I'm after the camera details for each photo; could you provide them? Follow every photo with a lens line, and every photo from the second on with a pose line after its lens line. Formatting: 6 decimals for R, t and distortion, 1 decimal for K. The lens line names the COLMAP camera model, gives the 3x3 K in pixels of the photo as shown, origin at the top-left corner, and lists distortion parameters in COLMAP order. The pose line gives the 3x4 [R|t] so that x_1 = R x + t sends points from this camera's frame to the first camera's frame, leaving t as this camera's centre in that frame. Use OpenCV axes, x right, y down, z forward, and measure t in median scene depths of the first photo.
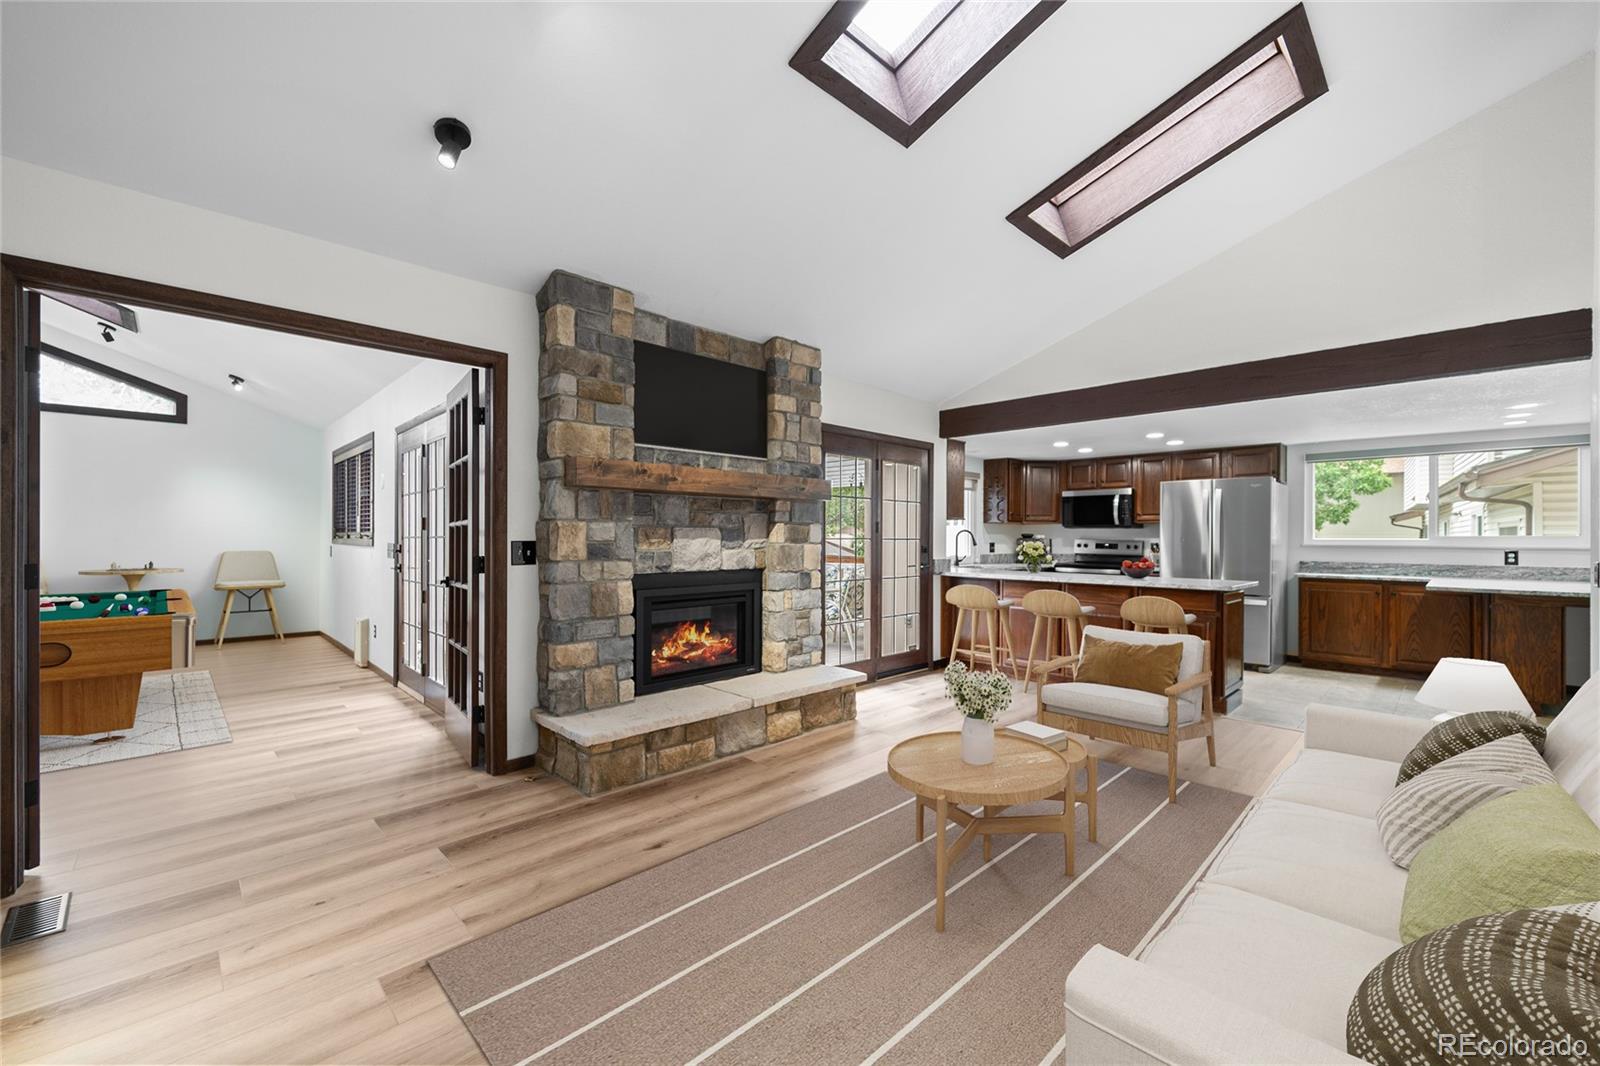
lens RADIAL K [[651.9, 0, 792.3], [0, 651.9, 538.8], [0, 0, 1]] dist [0.004913, 0.000046]
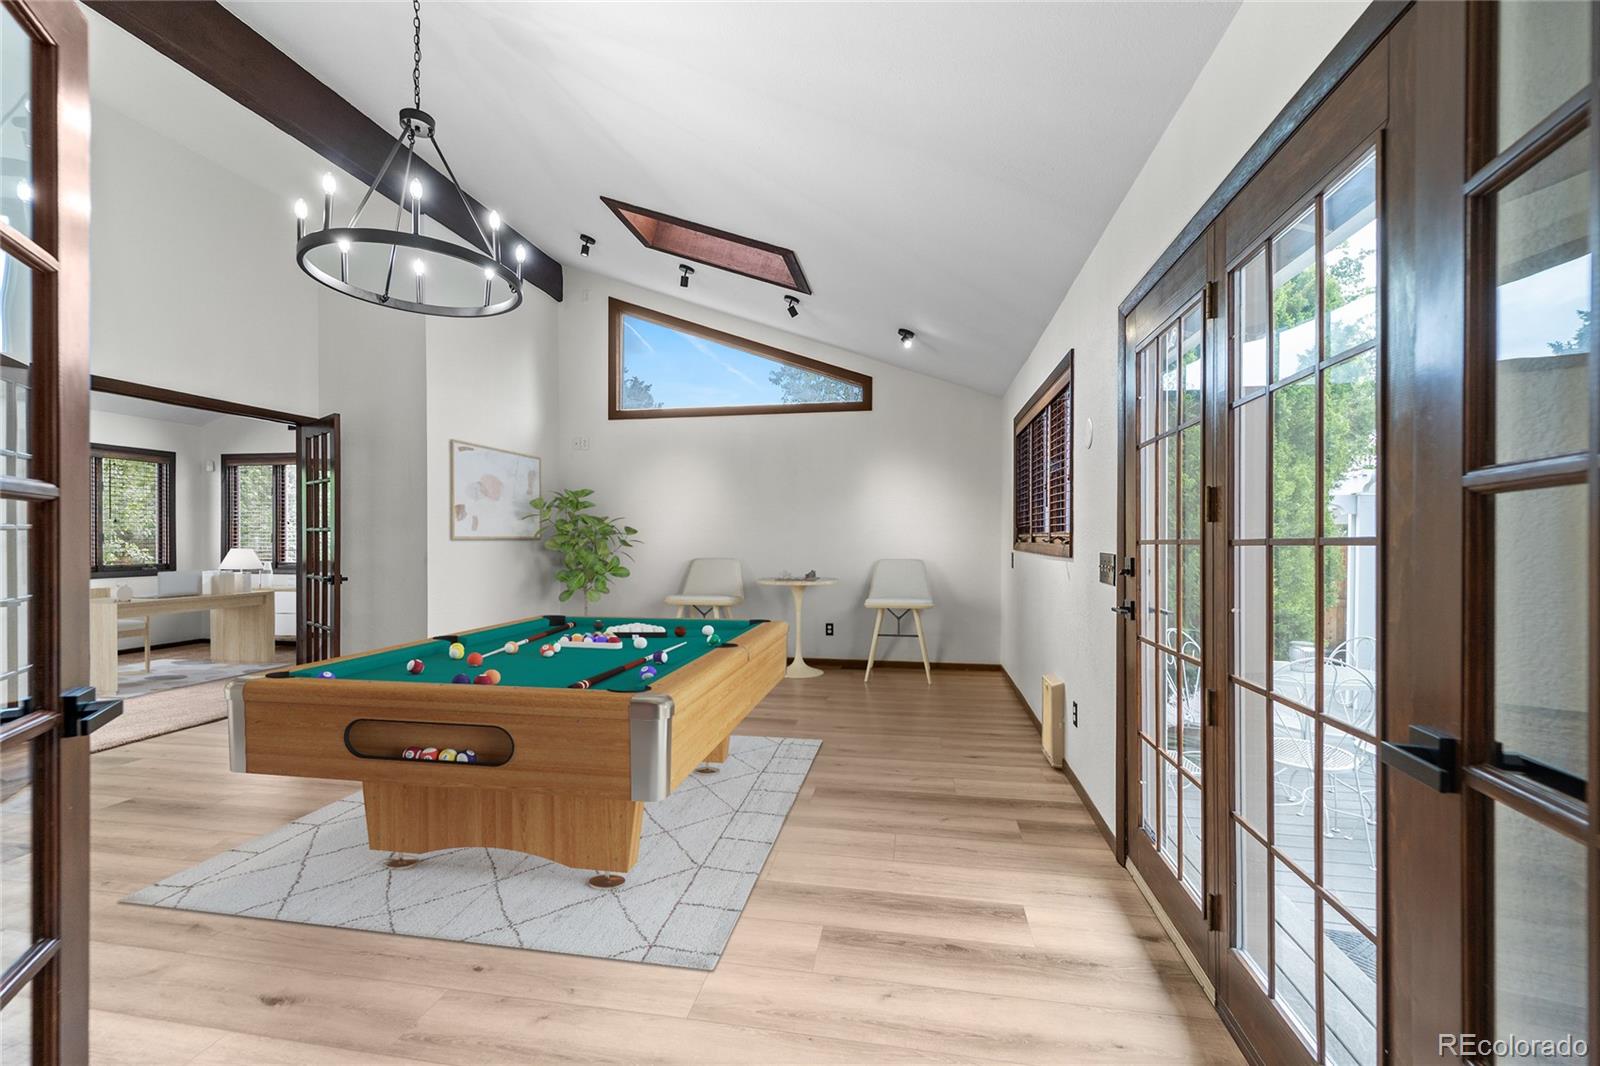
lens RADIAL K [[651.9, 0, 807.3], [0, 651.9, 540.8], [0, 0, 1]] dist [0.004913, 0.000046]
pose [[0.592793, -0.001646, -0.805354, -0.439213], [0.000975, 0.999999, -0.001326, -0.002618], [0.805355, 0.000001, 0.592793, 0.656749]]
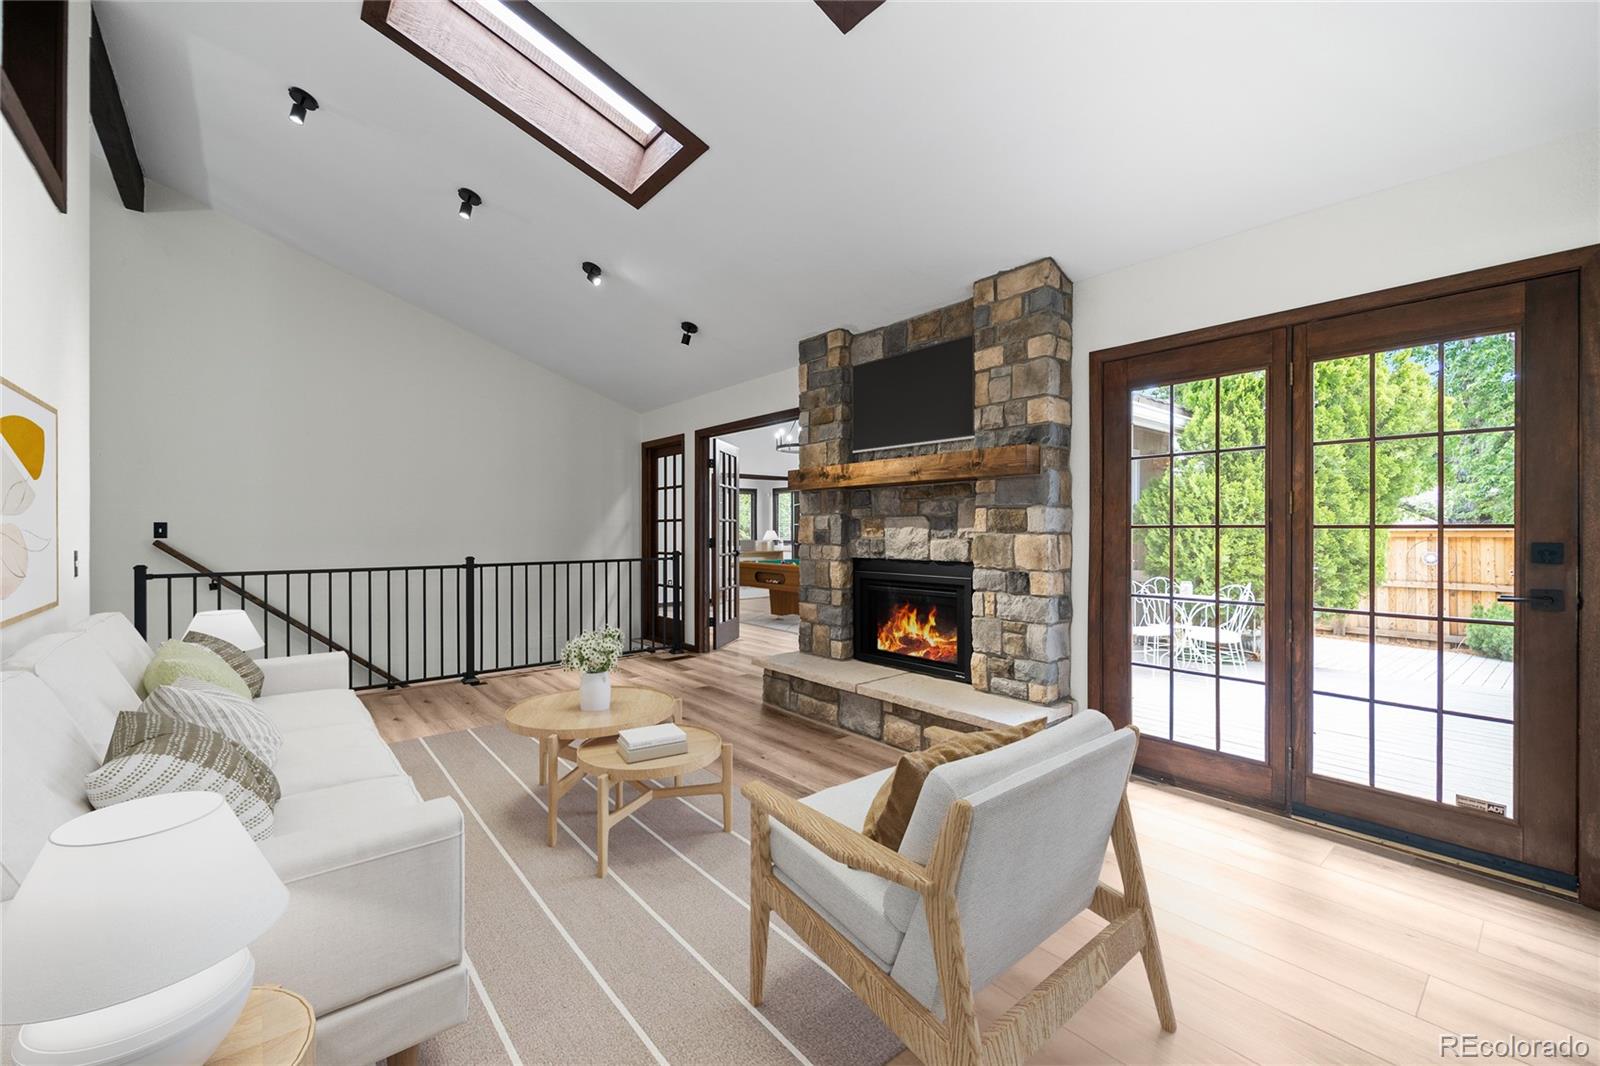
lens RADIAL K [[651.9, 0, 798.8], [0, 651.9, 535.5], [0, 0, 1]] dist [0.004913, 0.000046]
pose [[-0.078148, 0.002098, -0.996940, 0.841868], [-0.004240, 0.999988, 0.002436, 0.009816], [0.996933, 0.004417, -0.078138, 0.866725]]
